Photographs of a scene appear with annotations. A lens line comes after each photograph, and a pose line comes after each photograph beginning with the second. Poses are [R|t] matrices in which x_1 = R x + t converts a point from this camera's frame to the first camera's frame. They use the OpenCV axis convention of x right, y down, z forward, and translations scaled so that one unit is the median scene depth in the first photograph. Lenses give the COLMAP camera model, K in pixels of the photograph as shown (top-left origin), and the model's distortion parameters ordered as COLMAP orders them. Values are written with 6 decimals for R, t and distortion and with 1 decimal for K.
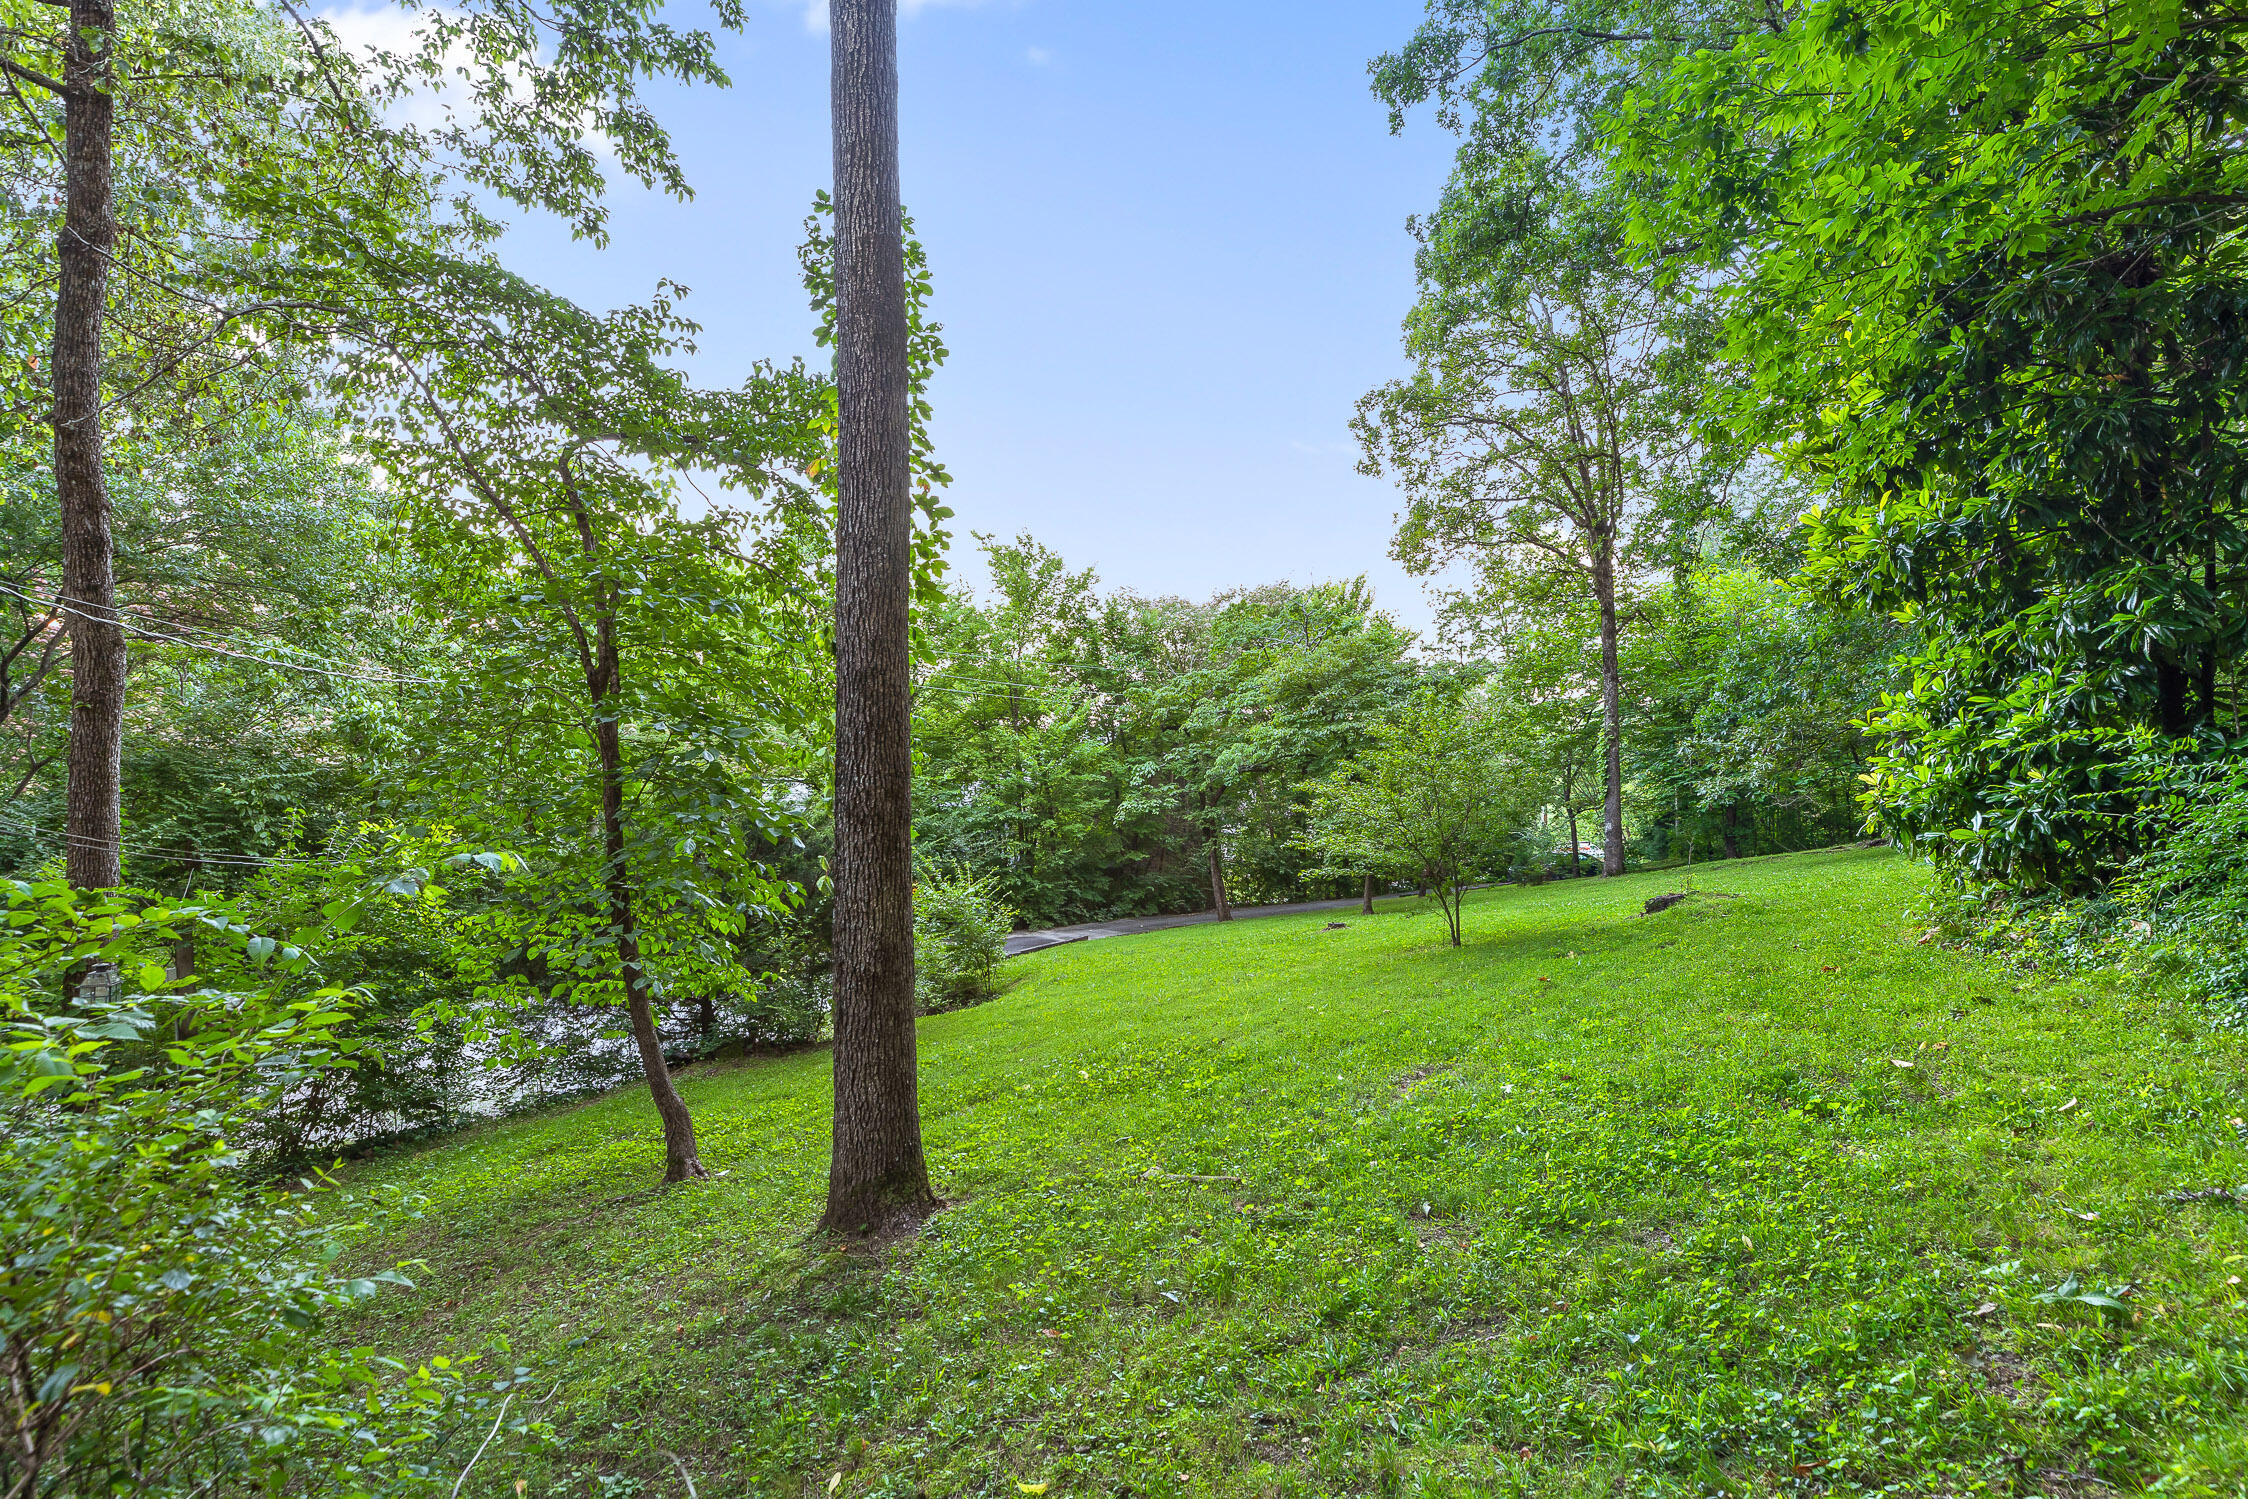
lens RADIAL K [[1188.3, 0, 1126.3], [0, 1188.3, 743.8], [0, 0, 1]] dist [-0.004000, -0.000754]
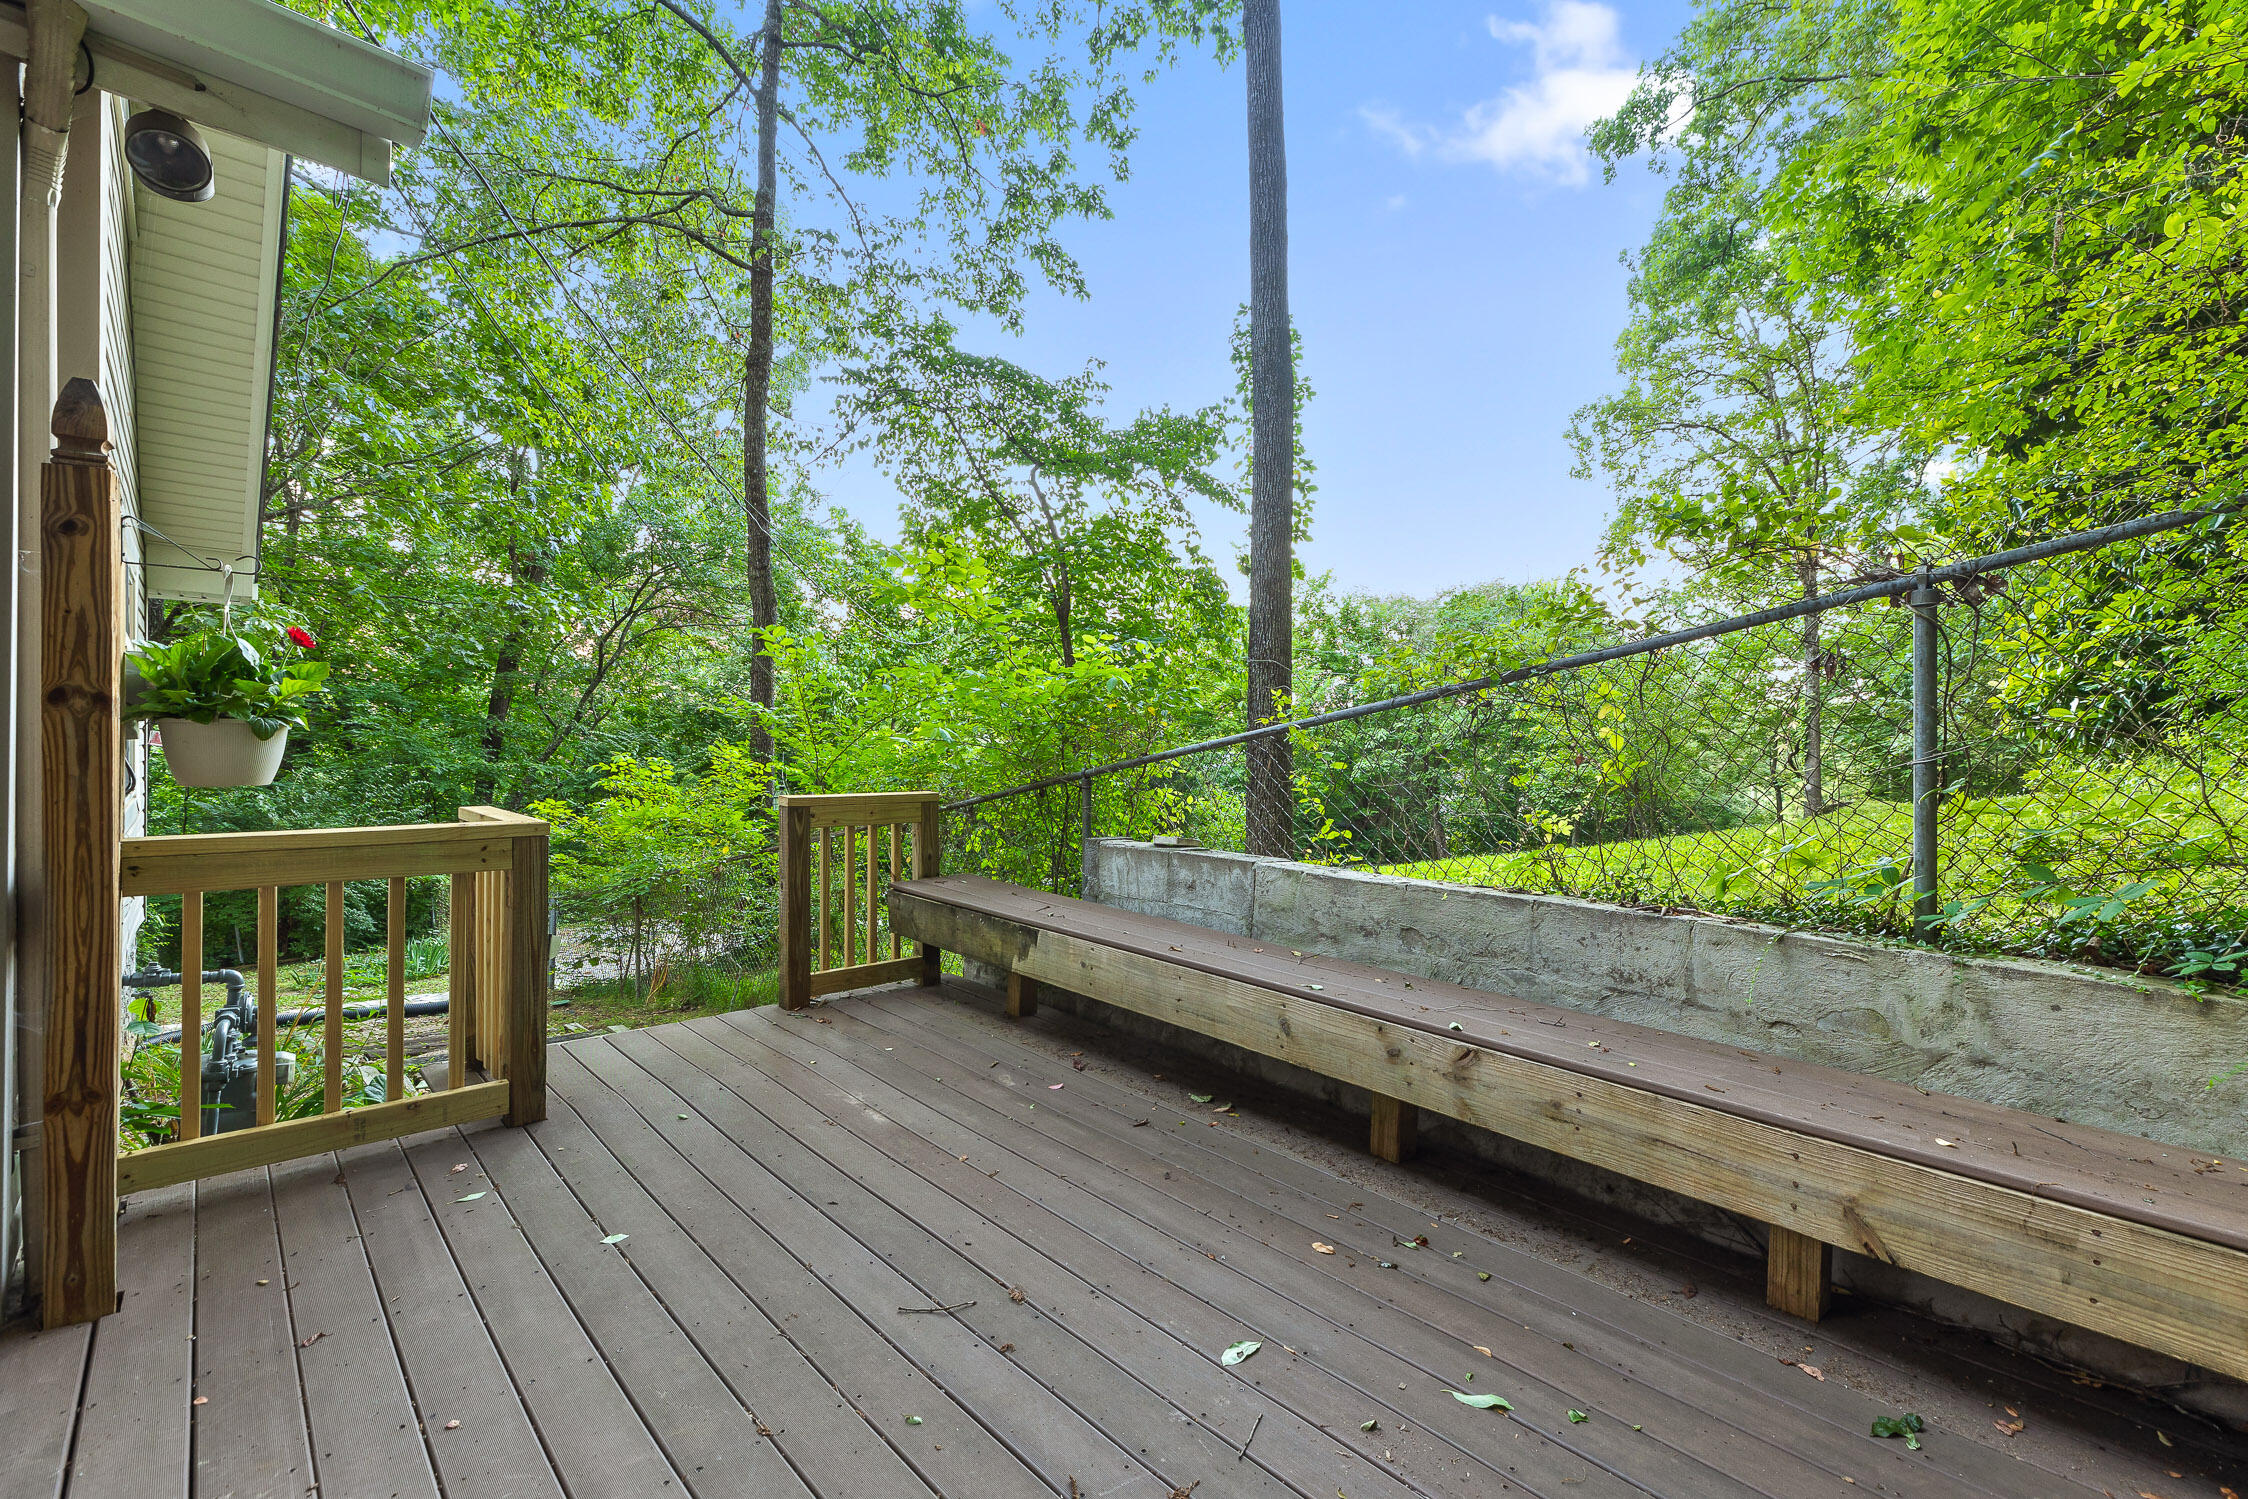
lens RADIAL K [[1032.4, 0, 1126.2], [0, 1032.4, 752.0], [0, 0, 1]] dist [-0.001627, -0.001043]
pose [[0.977797, 0.009155, -0.209354, -0.019167], [-0.005553, 0.999826, 0.017787, 0.029459], [0.209480, -0.016229, 0.977678, -0.094518]]
